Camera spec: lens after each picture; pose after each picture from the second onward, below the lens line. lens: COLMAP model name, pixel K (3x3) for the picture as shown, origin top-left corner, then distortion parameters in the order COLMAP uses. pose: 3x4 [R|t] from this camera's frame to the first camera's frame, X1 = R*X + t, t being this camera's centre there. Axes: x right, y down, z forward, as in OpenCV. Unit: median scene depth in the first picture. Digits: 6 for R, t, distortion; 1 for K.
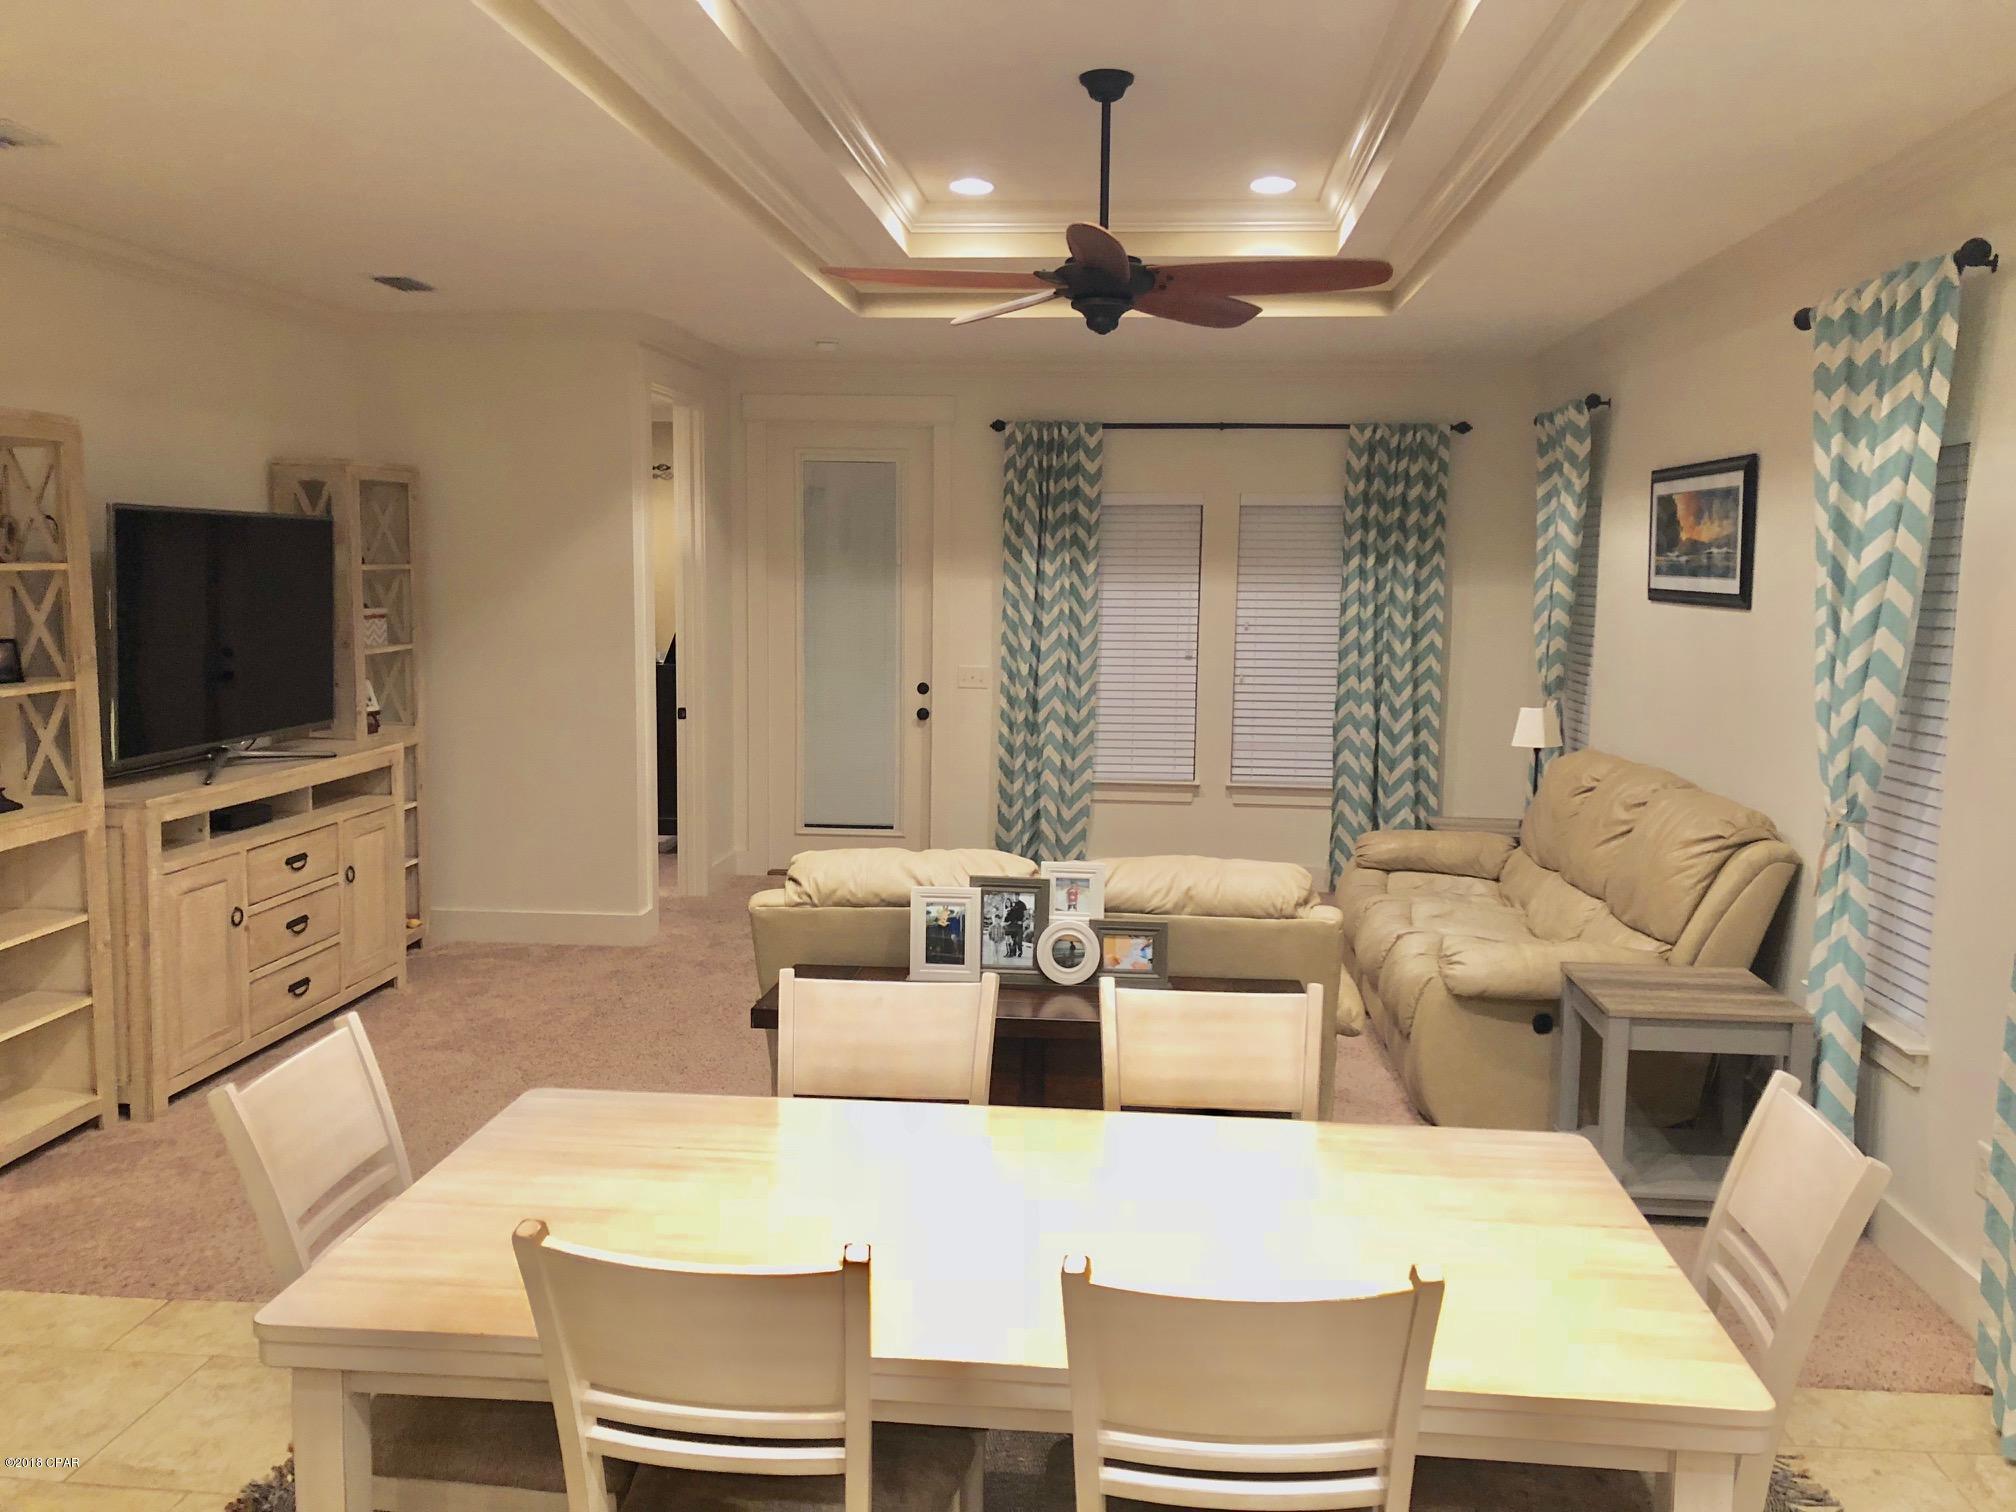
lens RADIAL K [[1644.3, 0, 1007.0], [0, 1644.3, 734.3], [0, 0, 1]] dist [0.198860, -0.572869]
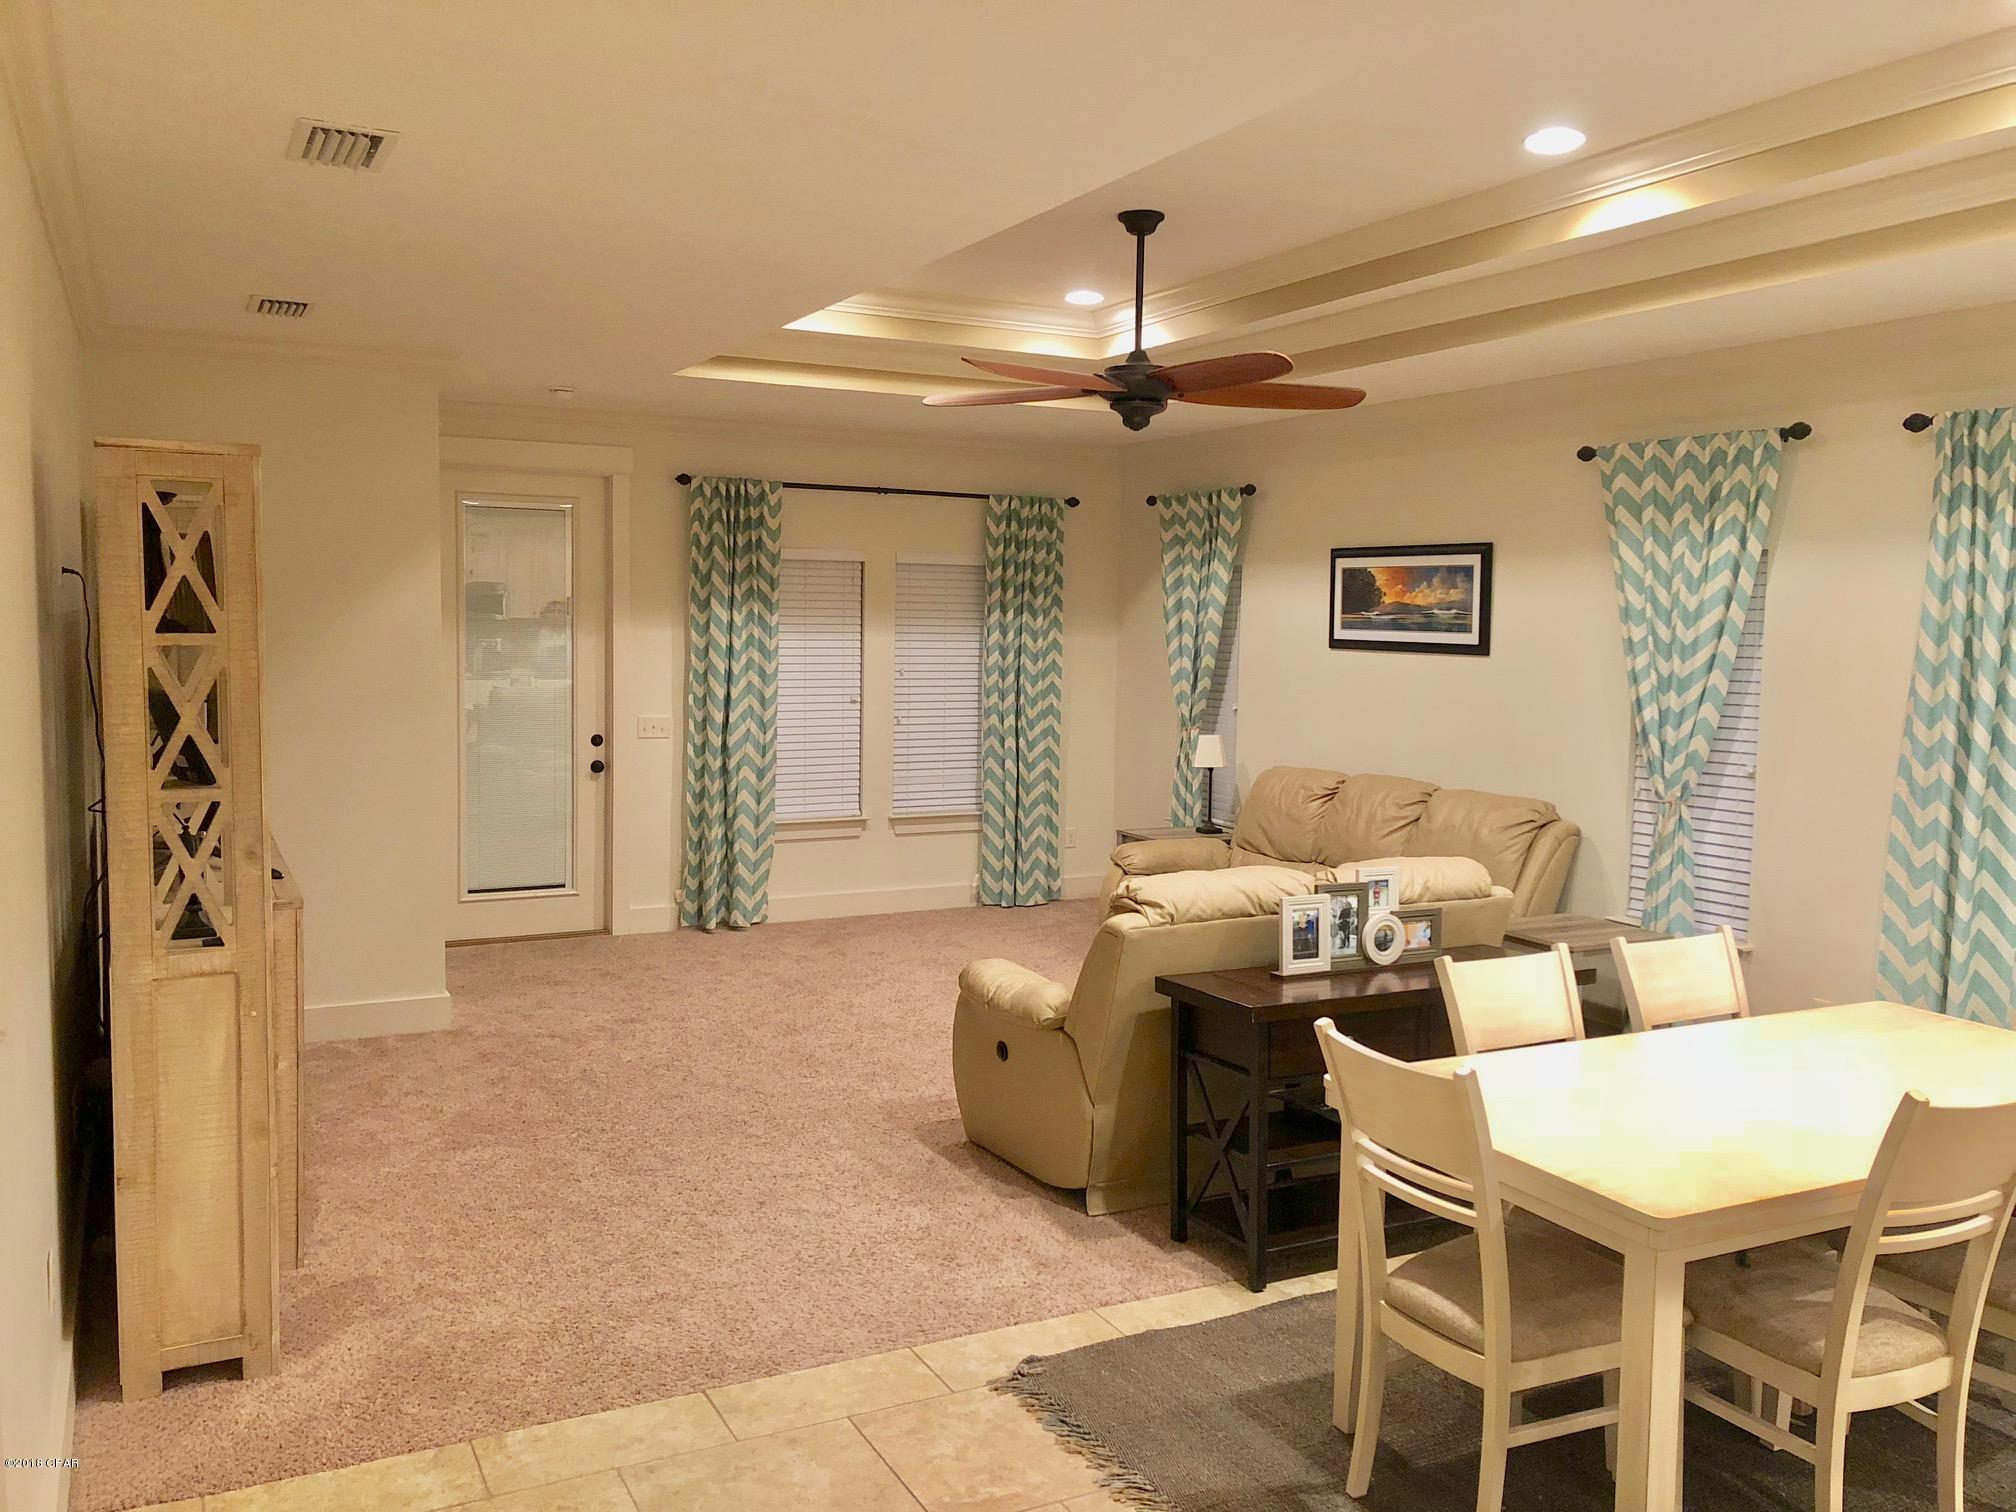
lens RADIAL K [[1644.3, 0, 1007.0], [0, 1644.3, 734.3], [0, 0, 1]] dist [0.198860, -0.572869]
pose [[0.846741, -0.038255, 0.530628, -0.394495], [0.049965, 0.998721, -0.007729, -0.012491], [-0.529654, 0.033057, 0.847569, 0.035422]]
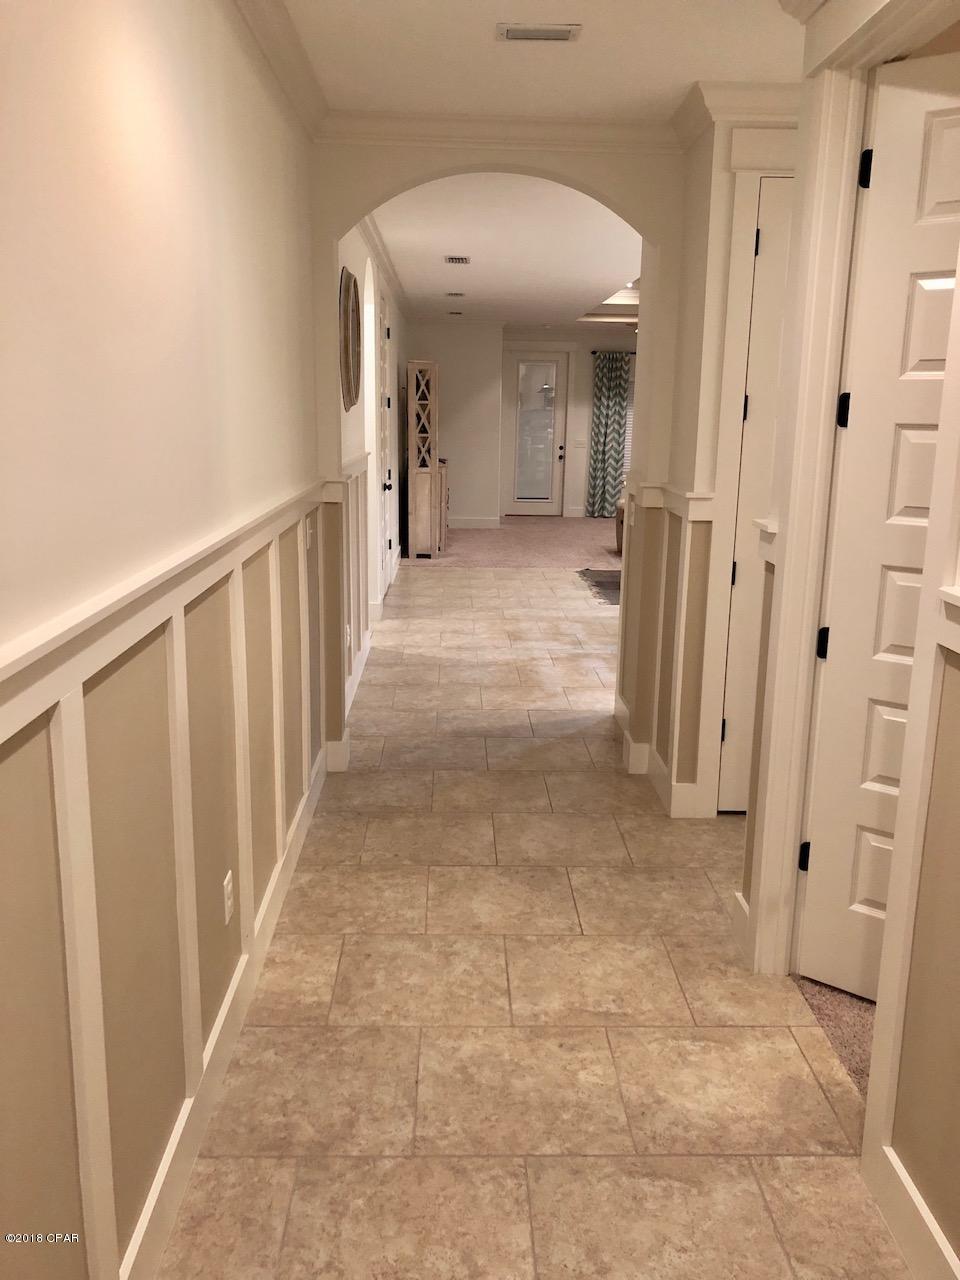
lens RADIAL K [[1044.0, 0, 480.0], [0, 1044.0, 640.0], [0, 0, 1]] dist [0.198860, -0.572869]
pose [[0.992899, -0.021077, 0.117082, -0.435591], [0.007432, 0.993247, 0.115782, 0.095481], [-0.118731, -0.114090, 0.986350, -0.853412]]
